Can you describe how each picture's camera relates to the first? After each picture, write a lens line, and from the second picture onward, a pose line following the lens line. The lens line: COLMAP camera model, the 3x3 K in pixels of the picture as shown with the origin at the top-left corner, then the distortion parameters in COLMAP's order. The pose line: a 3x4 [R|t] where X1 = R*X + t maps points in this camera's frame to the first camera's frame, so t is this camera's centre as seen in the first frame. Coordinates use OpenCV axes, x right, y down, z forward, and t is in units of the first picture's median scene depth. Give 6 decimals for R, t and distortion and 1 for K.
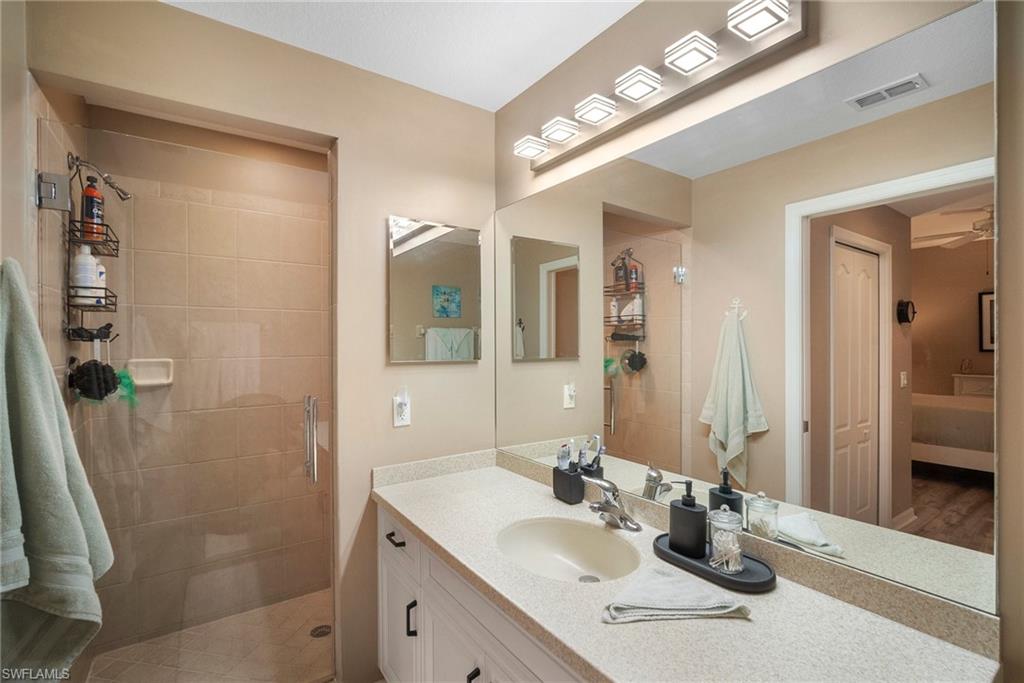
lens RADIAL K [[461.9, 0, 511.1], [0, 461.9, 346.3], [0, 0, 1]] dist [-0.003805, 0.000026]
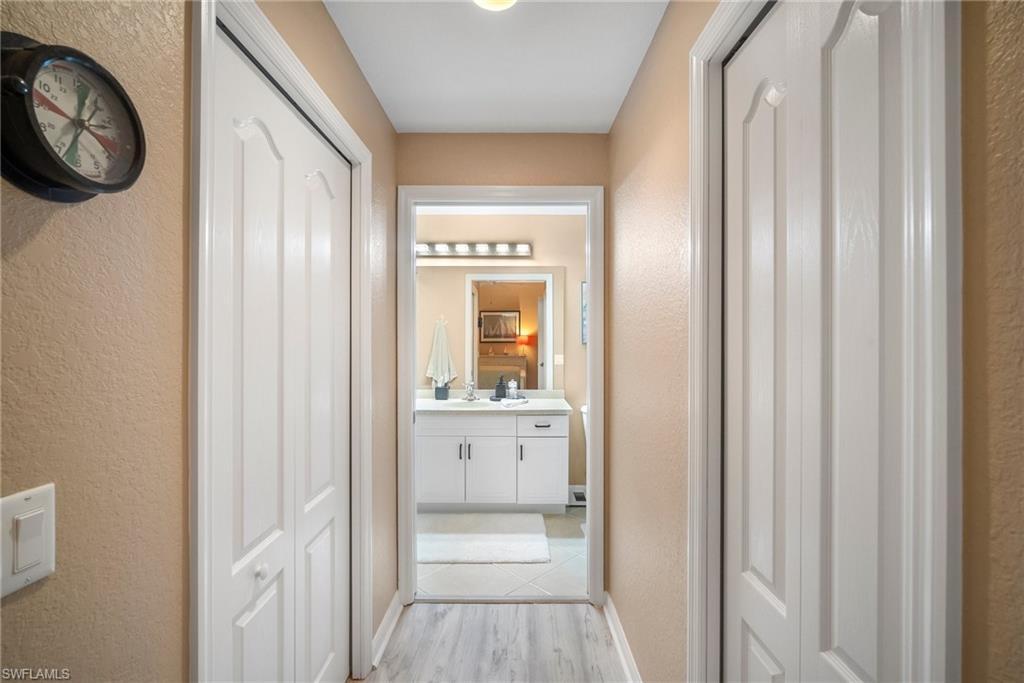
lens RADIAL K [[449.8, 0, 512.8], [0, 449.8, 337.2], [0, 0, 1]] dist [-0.007867, 0.000951]
pose [[0.574341, 0.008811, 0.818568, -1.238152], [-0.000559, 0.999946, -0.010372, 0.022888], [-0.818616, 0.005500, 0.574315, -0.509188]]
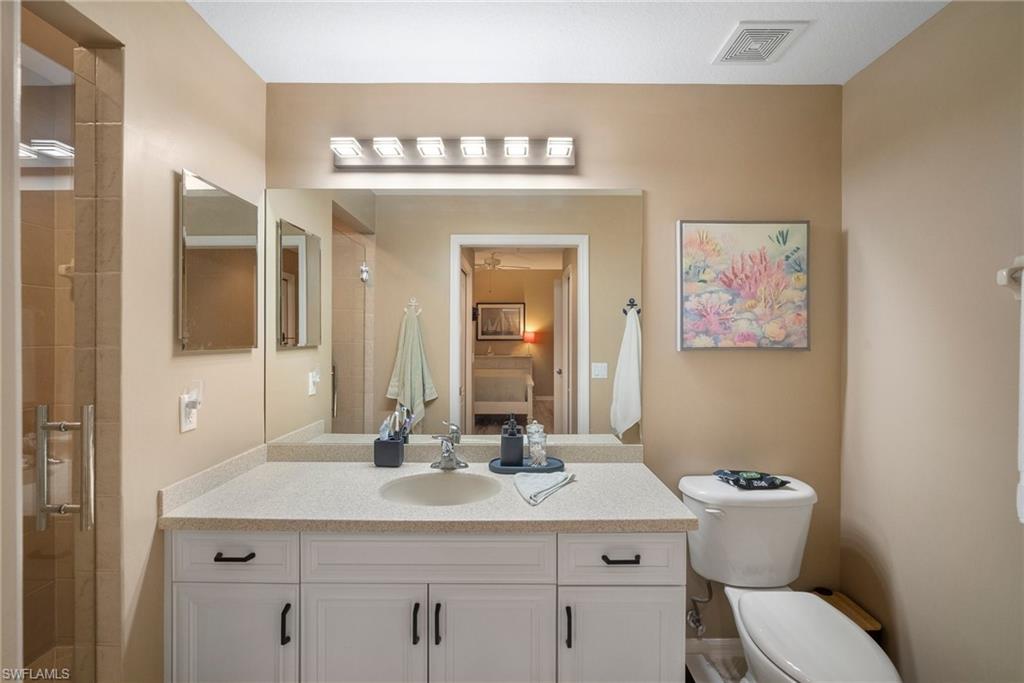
lens RADIAL K [[449.8, 0, 512.8], [0, 449.8, 337.2], [0, 0, 1]] dist [-0.007867, 0.000951]
pose [[0.571738, 0.003394, 0.820429, -0.490480], [-0.001595, 0.999994, -0.003026, 0.009641], [-0.820435, 0.000421, 0.571740, 0.076174]]
